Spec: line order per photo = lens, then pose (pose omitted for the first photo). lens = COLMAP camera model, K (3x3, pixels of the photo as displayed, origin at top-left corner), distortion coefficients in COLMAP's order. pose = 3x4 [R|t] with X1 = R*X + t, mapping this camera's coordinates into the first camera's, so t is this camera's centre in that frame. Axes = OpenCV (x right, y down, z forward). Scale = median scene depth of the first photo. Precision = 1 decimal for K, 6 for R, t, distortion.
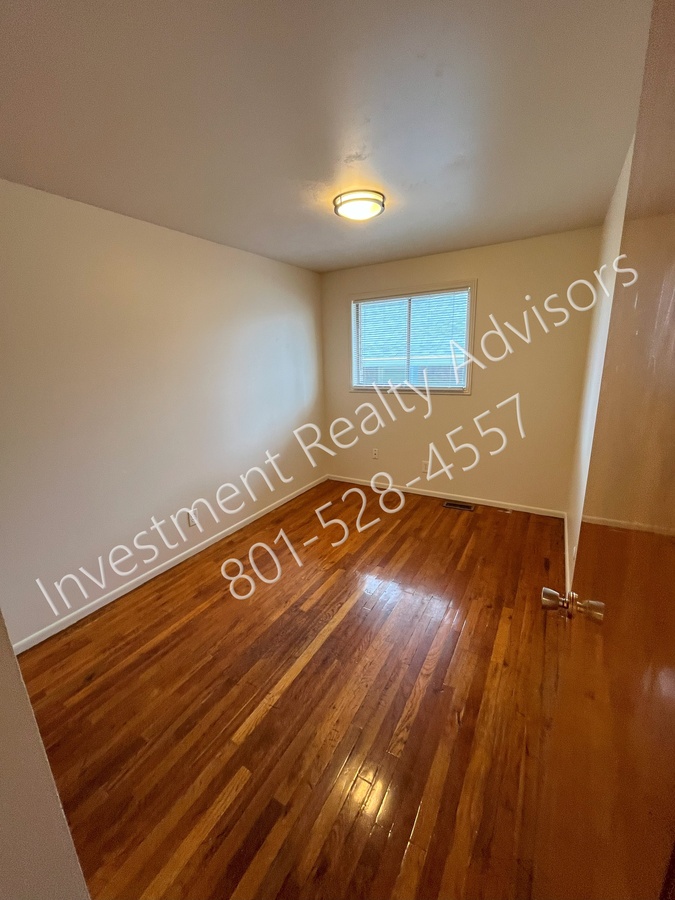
lens RADIAL K [[372.4, 0, 336.8], [0, 372.4, 451.0], [0, 0, 1]] dist [-0.002051, 0.000746]
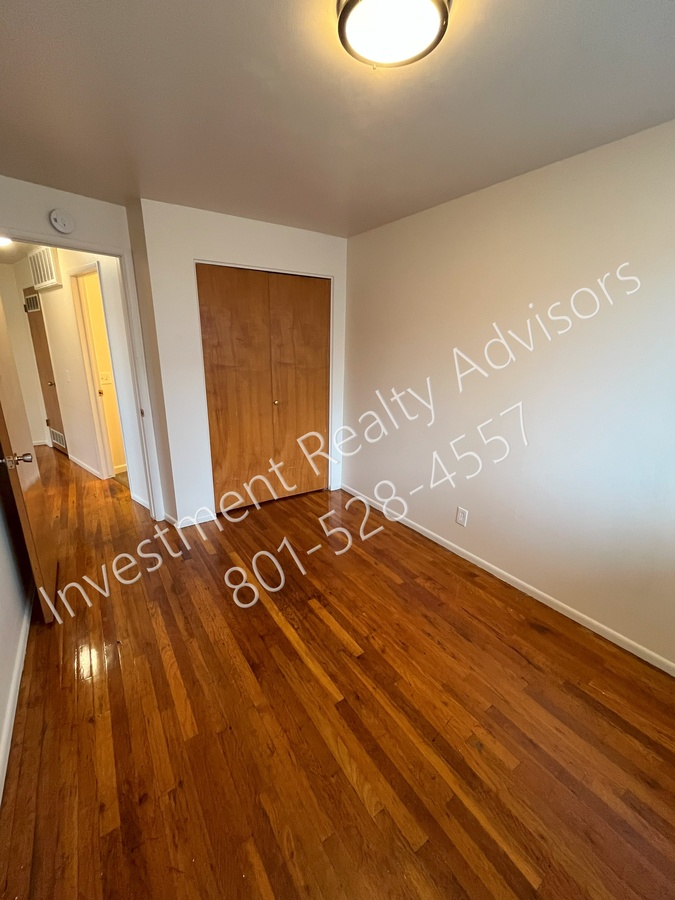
lens RADIAL K [[372.4, 0, 336.1], [0, 372.4, 447.6], [0, 0, 1]] dist [-0.002051, 0.000746]
pose [[-0.436192, 0.278036, -0.855823, 0.522764], [-0.220611, 0.889002, 0.401255, -0.293462], [0.872392, 0.363828, -0.326437, 1.054161]]
